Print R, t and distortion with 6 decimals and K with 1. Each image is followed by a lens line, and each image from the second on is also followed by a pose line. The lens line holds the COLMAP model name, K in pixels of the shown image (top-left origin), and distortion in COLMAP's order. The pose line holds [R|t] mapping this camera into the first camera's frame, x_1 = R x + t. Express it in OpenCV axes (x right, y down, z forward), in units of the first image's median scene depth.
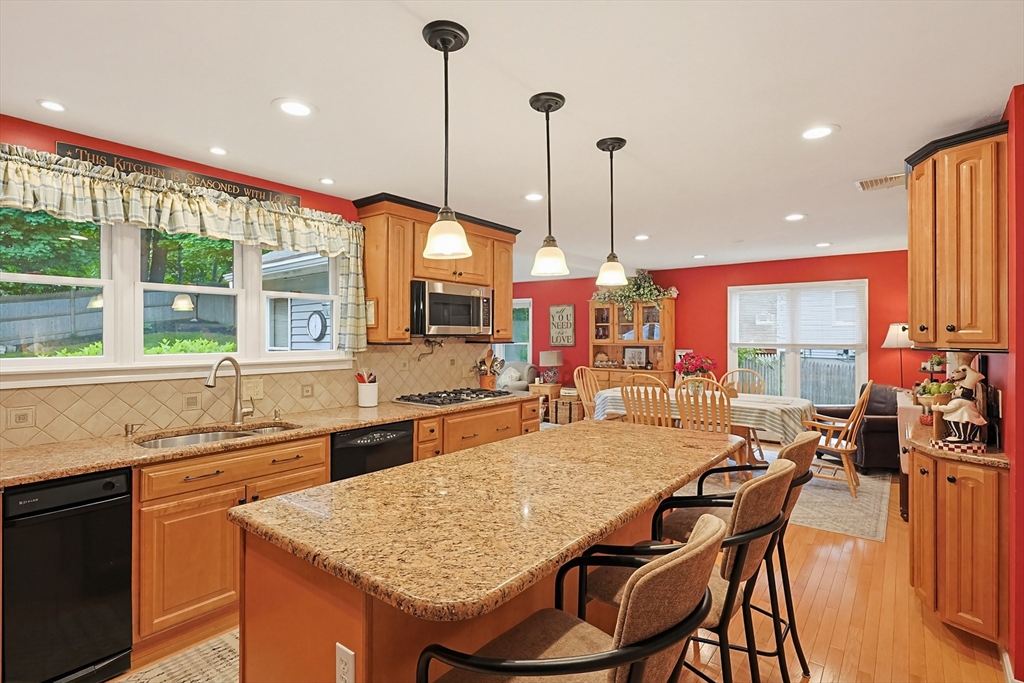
lens RADIAL K [[475.6, 0, 512.0], [0, 475.6, 341.5], [0, 0, 1]] dist [0.000560, 0.000041]
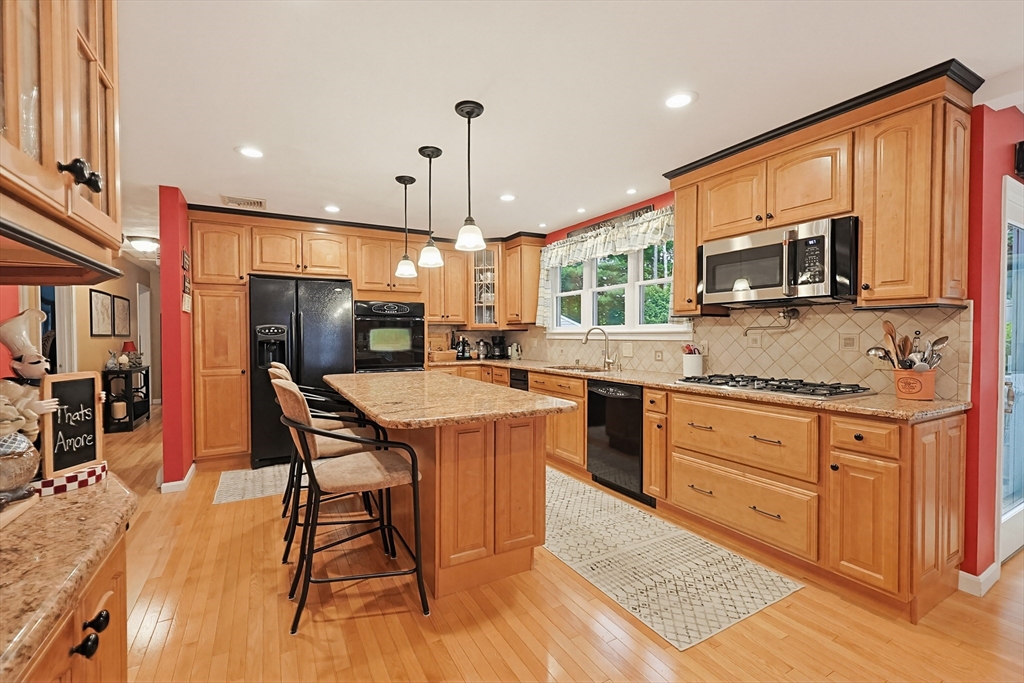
lens RADIAL K [[436.7, 0, 509.3], [0, 436.7, 343.4], [0, 0, 1]] dist [-0.000938, 0.000255]
pose [[-0.360137, 0.017310, -0.932739, 0.852550], [-0.003829, 0.999792, 0.020033, 0.051236], [0.932891, 0.010786, -0.359996, 1.125021]]
